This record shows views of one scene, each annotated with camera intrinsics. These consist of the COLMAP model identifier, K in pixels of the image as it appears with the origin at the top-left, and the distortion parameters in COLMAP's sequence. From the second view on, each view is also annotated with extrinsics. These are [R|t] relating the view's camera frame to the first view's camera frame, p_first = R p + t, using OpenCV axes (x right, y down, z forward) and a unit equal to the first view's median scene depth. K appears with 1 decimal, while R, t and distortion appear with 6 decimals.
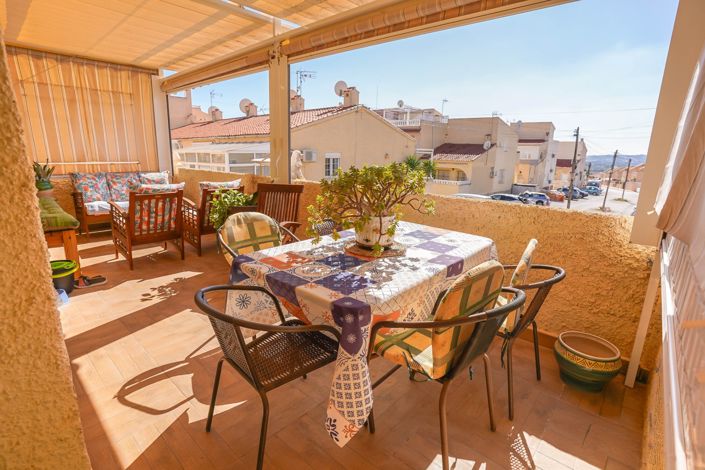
lens RADIAL K [[345.1, 0, 340.5], [0, 345.1, 232.2], [0, 0, 1]] dist [-0.076808, 0.040773]
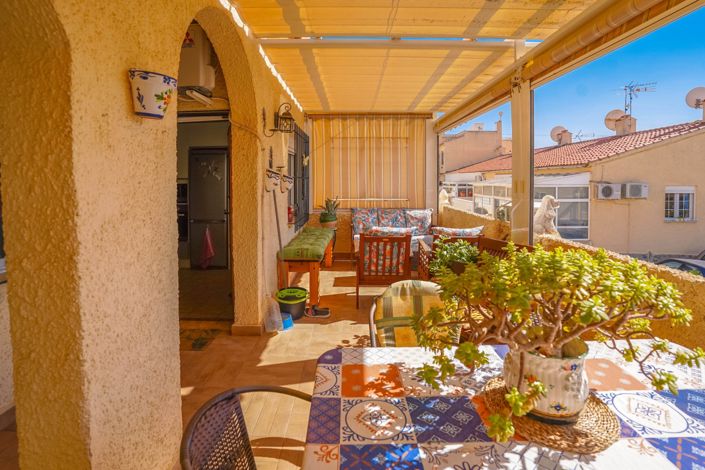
lens RADIAL K [[357.1, 0, 352.1], [0, 357.1, 190.3], [0, 0, 1]] dist [-0.030283, 0.001233]
pose [[0.692320, 0.002781, -0.721585, 0.101098], [-0.153709, 0.977610, -0.143707, -0.056227], [0.705030, 0.210405, 0.677247, 0.131207]]
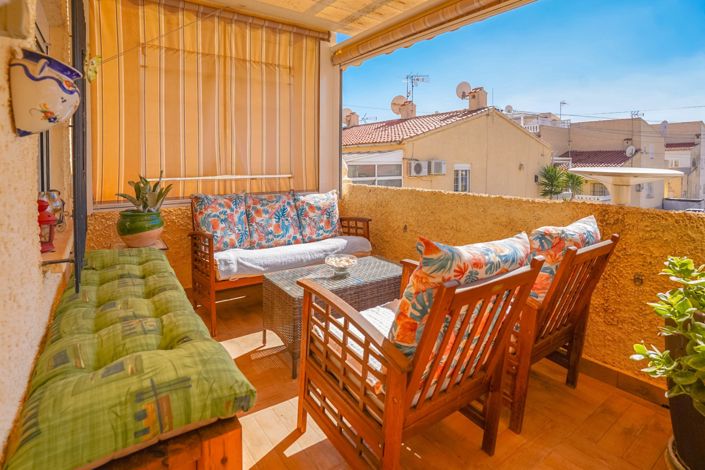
lens RADIAL K [[366.6, 0, 350.9], [0, 366.6, 165.5], [0, 0, 1]] dist [-0.036193, 0.000327]
pose [[0.980645, -0.013740, -0.195311, -0.426037], [-0.030557, 0.974571, -0.221987, -0.097821], [0.193395, 0.223658, 0.955288, 0.454300]]
